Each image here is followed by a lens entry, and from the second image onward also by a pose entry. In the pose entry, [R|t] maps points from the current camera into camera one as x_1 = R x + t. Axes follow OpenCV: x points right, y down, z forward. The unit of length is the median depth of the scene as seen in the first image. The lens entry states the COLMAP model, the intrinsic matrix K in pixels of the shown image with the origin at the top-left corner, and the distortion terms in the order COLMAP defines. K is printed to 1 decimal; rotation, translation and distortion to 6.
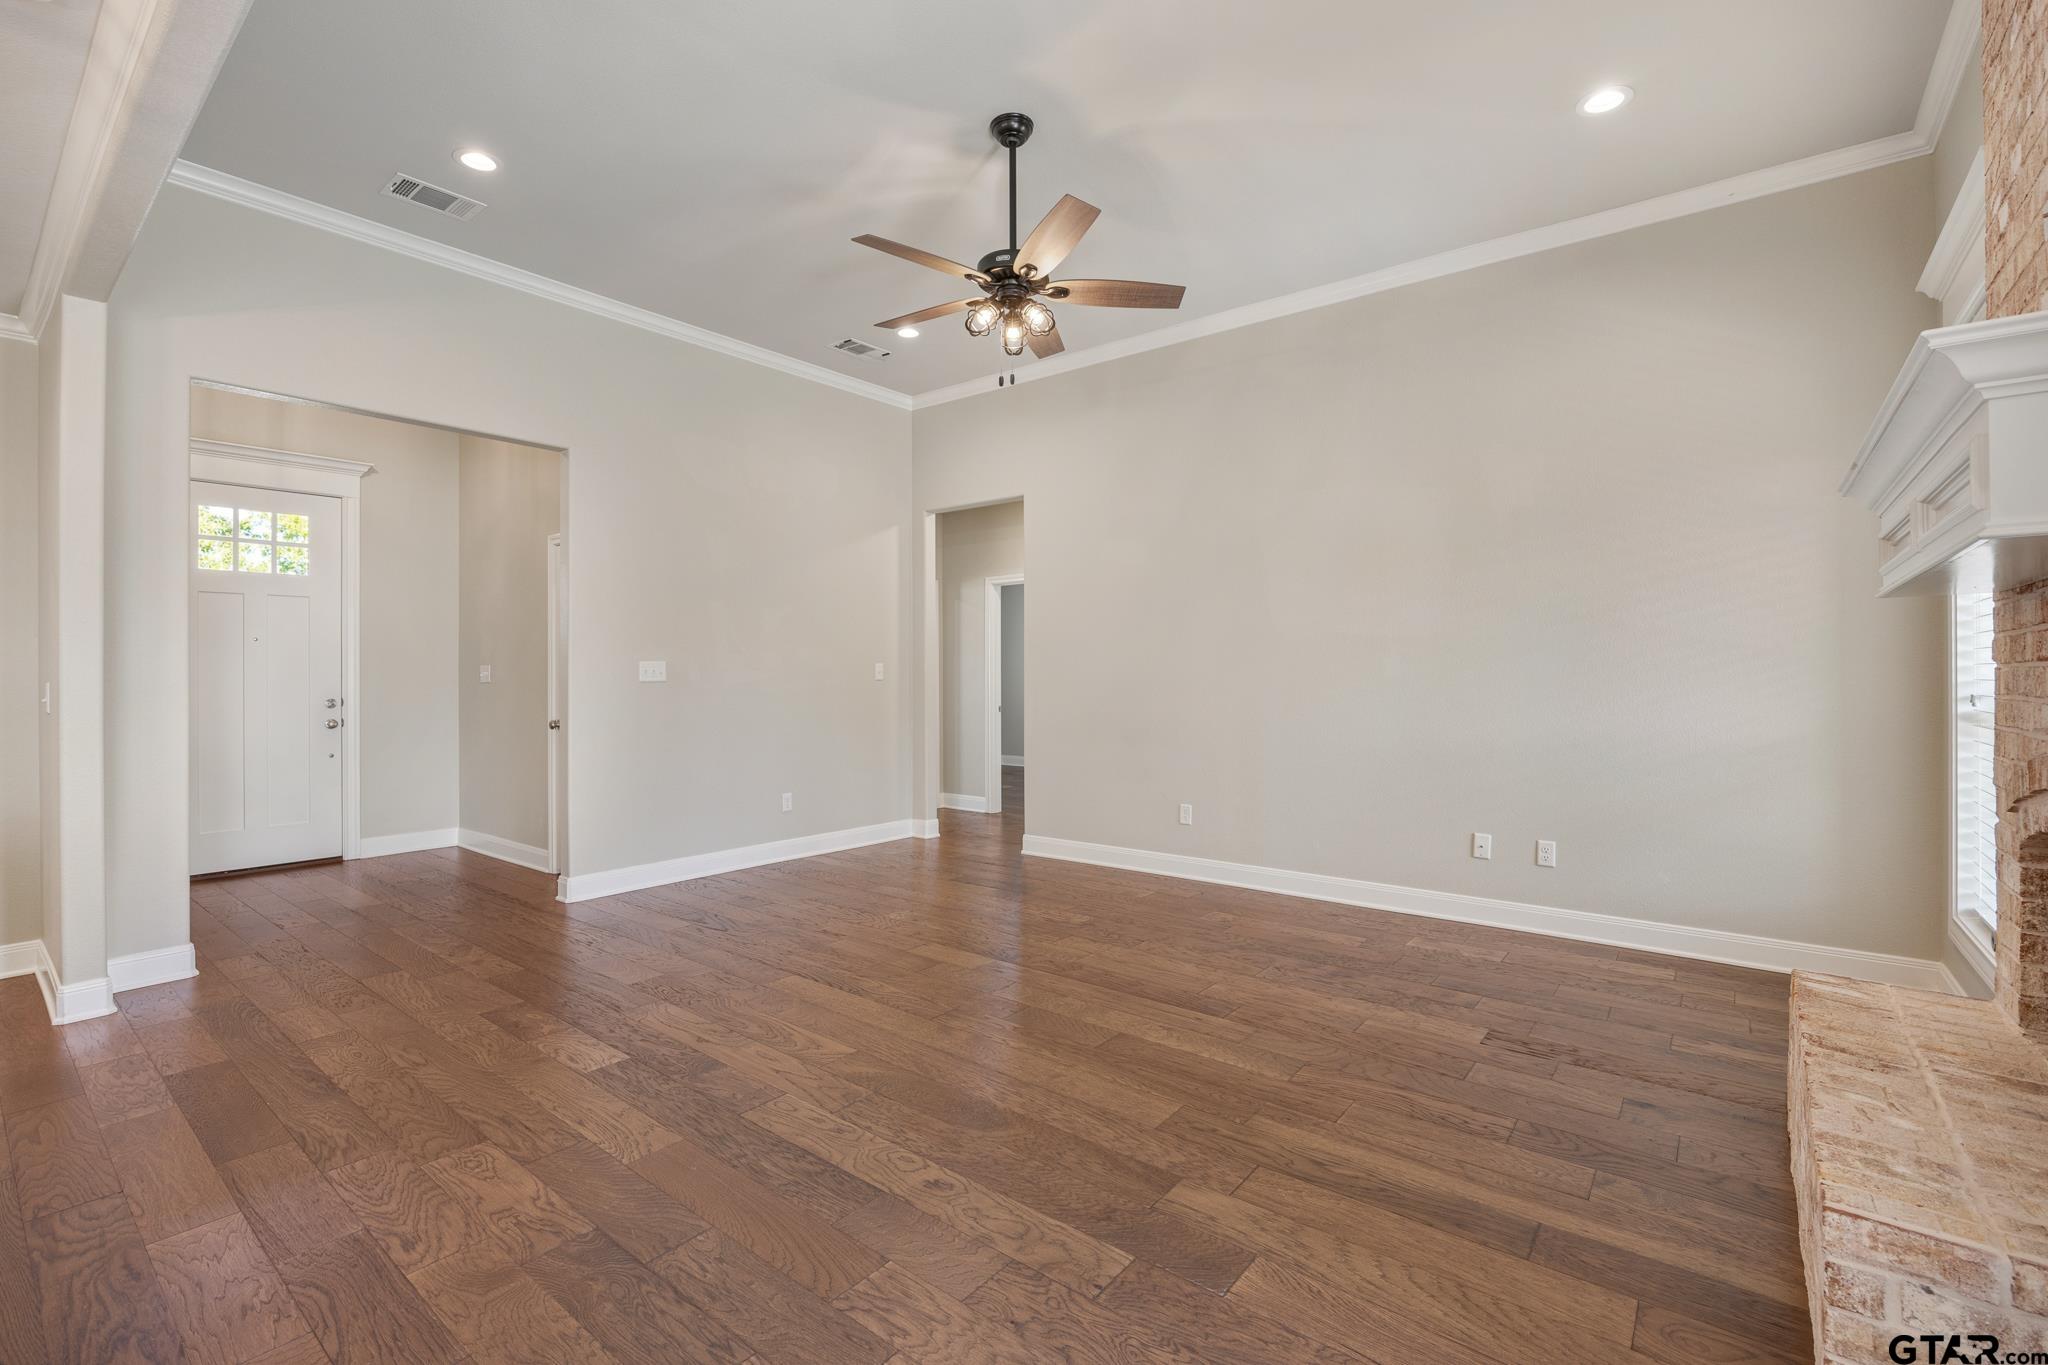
lens RADIAL K [[893.9, 0, 1024.7], [0, 893.9, 677.5], [0, 0, 1]] dist [-0.025238, -0.000010]
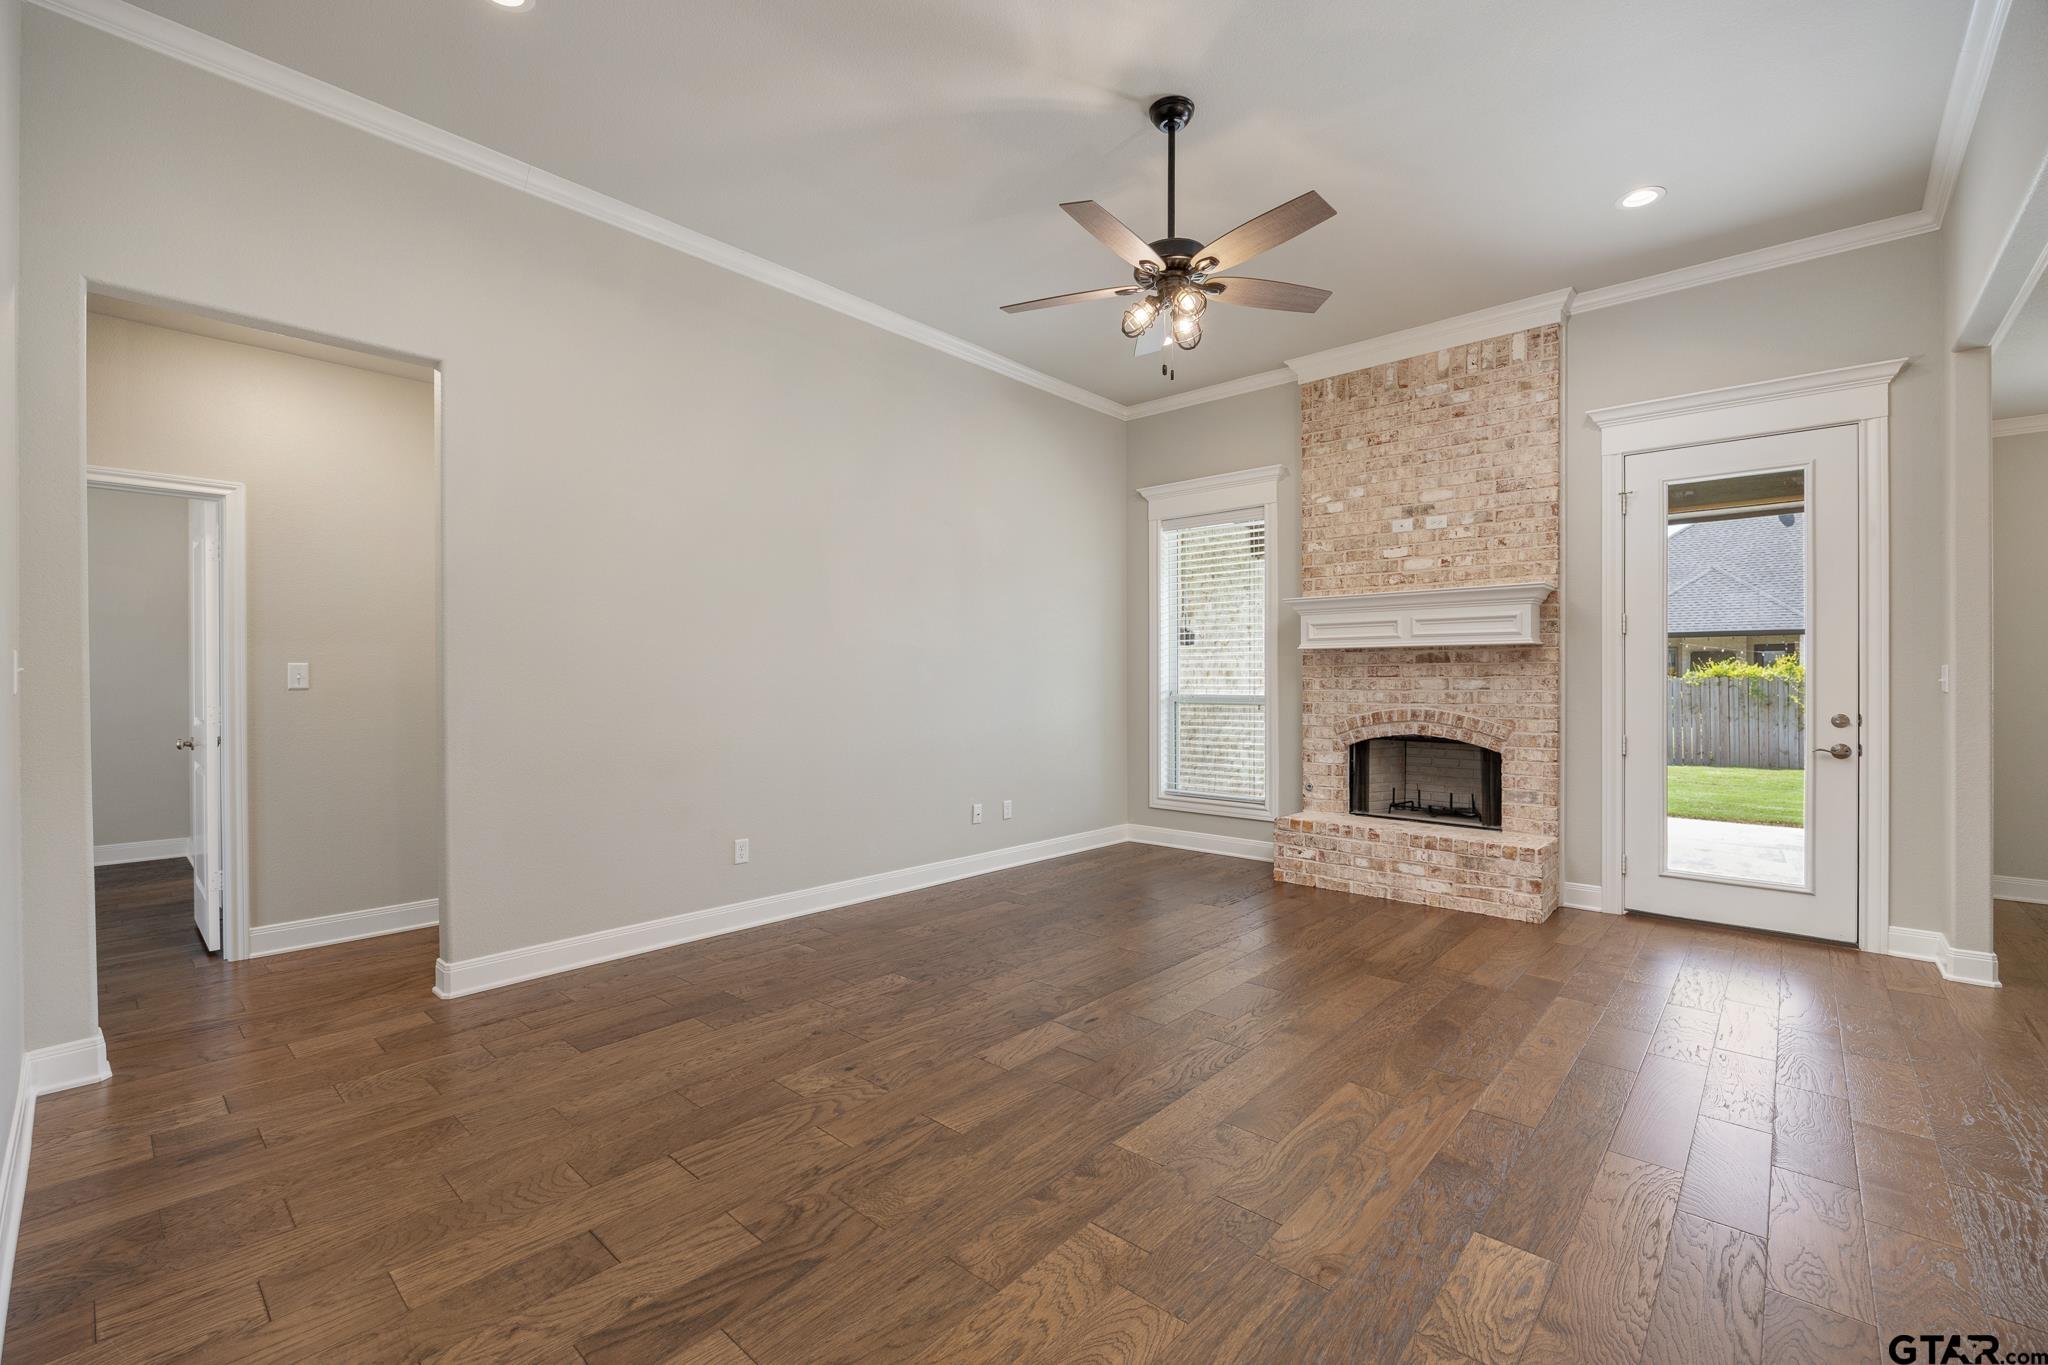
lens RADIAL K [[867.1, 0, 1039.3], [0, 867.1, 682.3], [0, 0, 1]] dist [-0.003356, -0.000456]
pose [[0.050014, -0.001727, 0.998747, -0.945052], [0.001080, 0.999998, 0.001675, -0.004075], [-0.998748, 0.000995, 0.050016, 1.082811]]
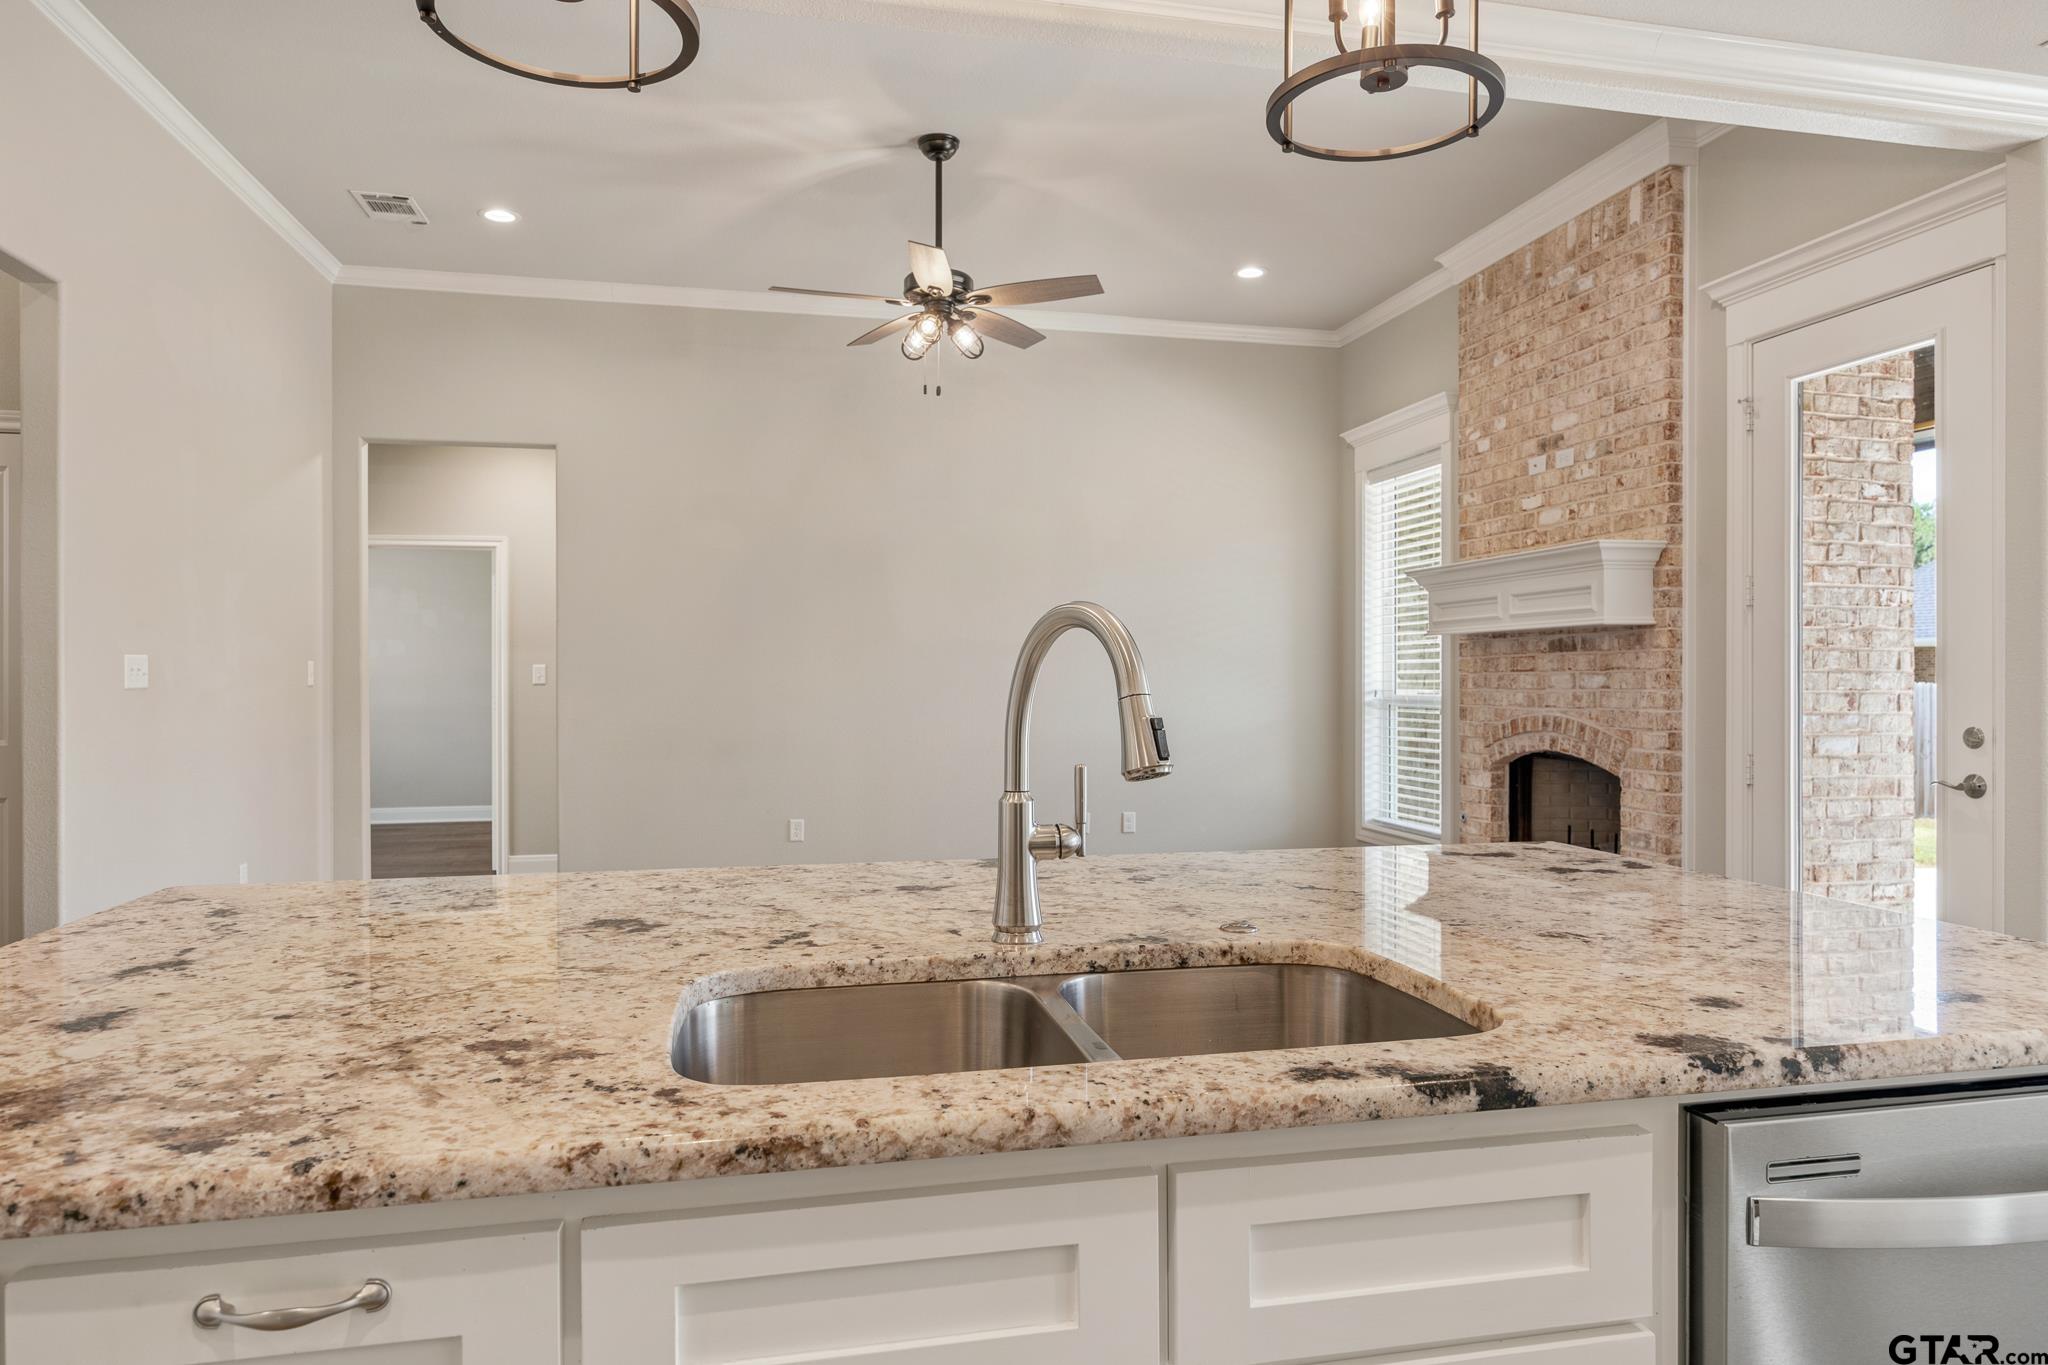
lens RADIAL K [[1254.6, 0, 1024.0], [0, 1254.6, 682.5], [0, 0, 1]] dist [-0.000025, 0.001673]
pose [[0.627560, -0.001420, 0.778567, -1.069104], [0.001714, 0.999998, 0.000443, 0.002365], [-0.778567, 0.001057, 0.627561, 0.011409]]
